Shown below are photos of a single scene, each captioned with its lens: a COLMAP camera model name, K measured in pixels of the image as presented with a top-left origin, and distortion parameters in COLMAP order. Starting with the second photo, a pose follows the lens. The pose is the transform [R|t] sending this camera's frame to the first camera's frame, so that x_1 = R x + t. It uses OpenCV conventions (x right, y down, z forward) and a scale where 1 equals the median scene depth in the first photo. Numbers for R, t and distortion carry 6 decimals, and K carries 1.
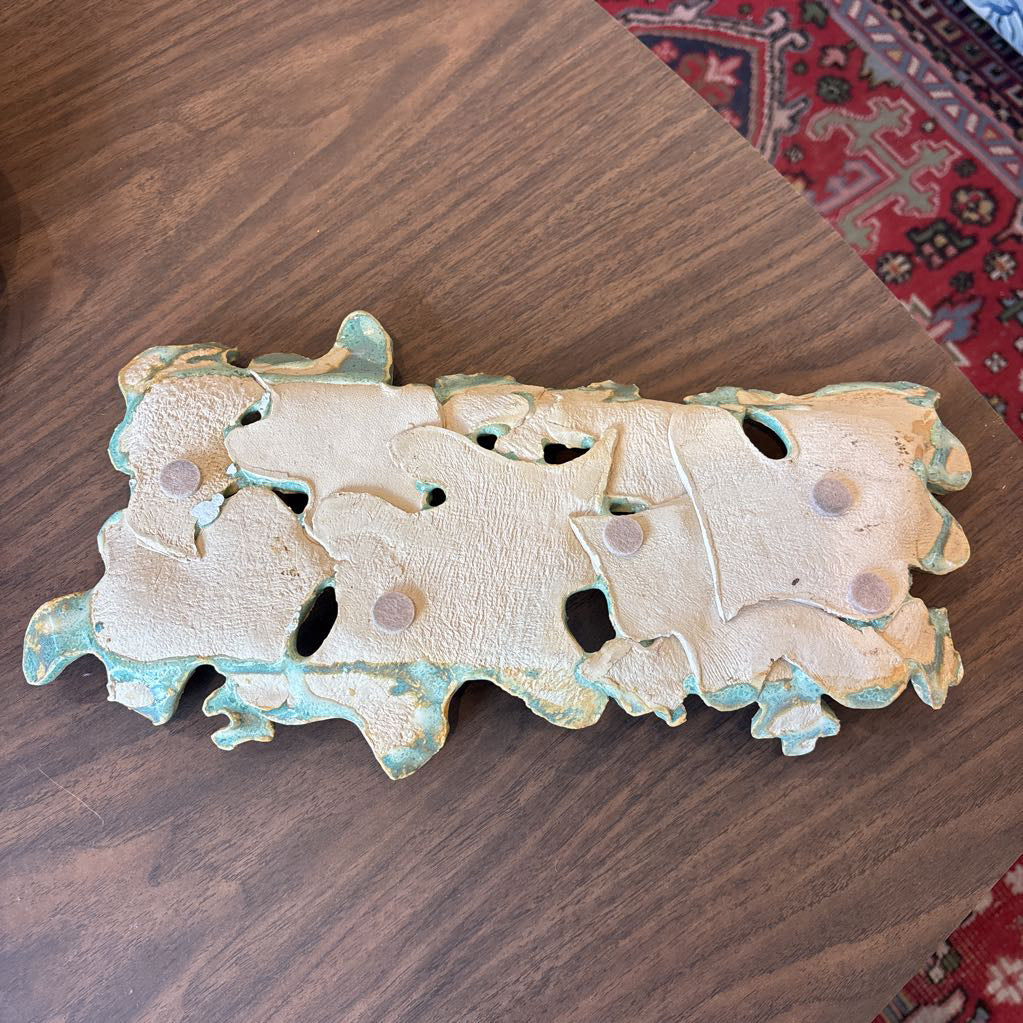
lens RADIAL K [[1066.1, 0, 515.0], [0, 1066.1, 520.4], [0, 0, 1]] dist [-0.003703, 0.000000]
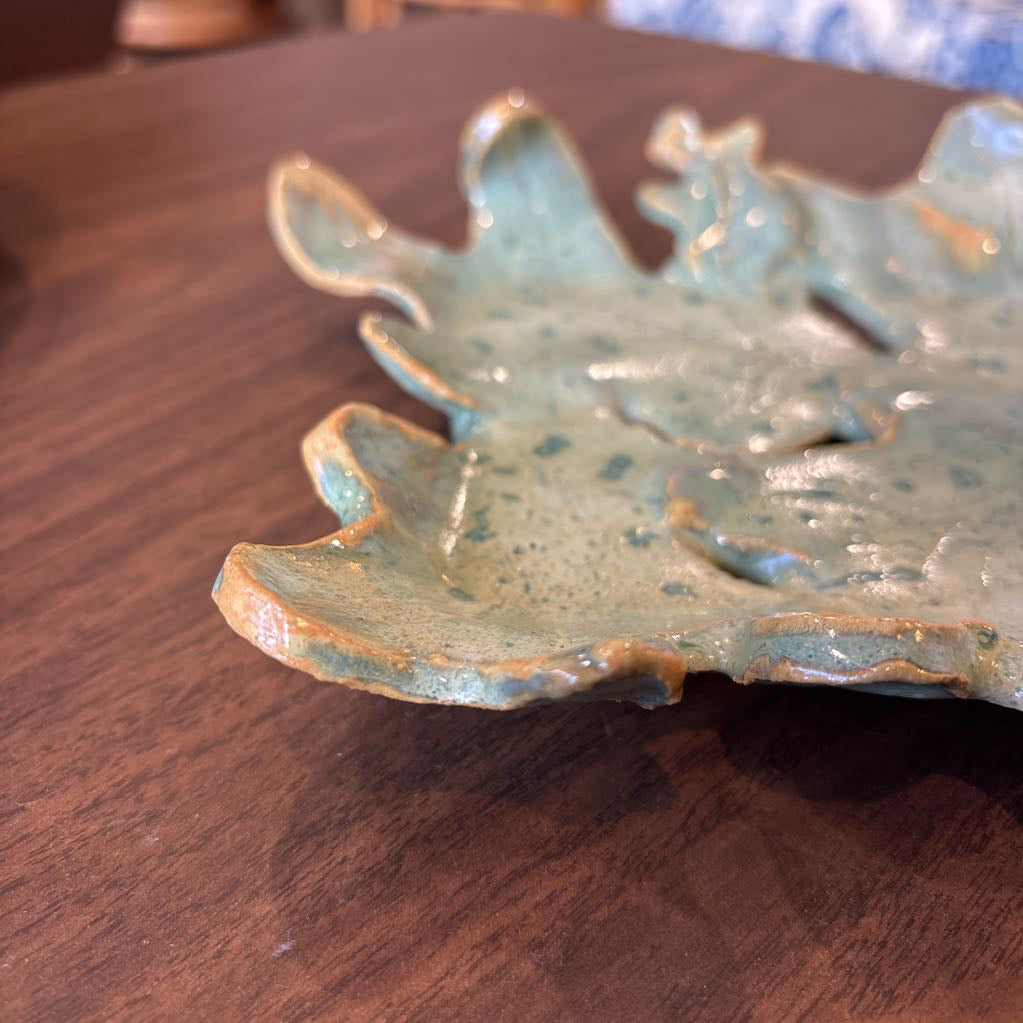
lens RADIAL K [[1109.0, 0, 513.1], [0, 1109.0, 516.7], [0, 0, 1]] dist [-0.037807, 0.000000]
pose [[0.988032, -0.090899, 0.124621, -0.327189], [0.146074, 0.810928, -0.566619, 0.194541], [-0.049553, 0.578042, 0.814501, 0.635936]]
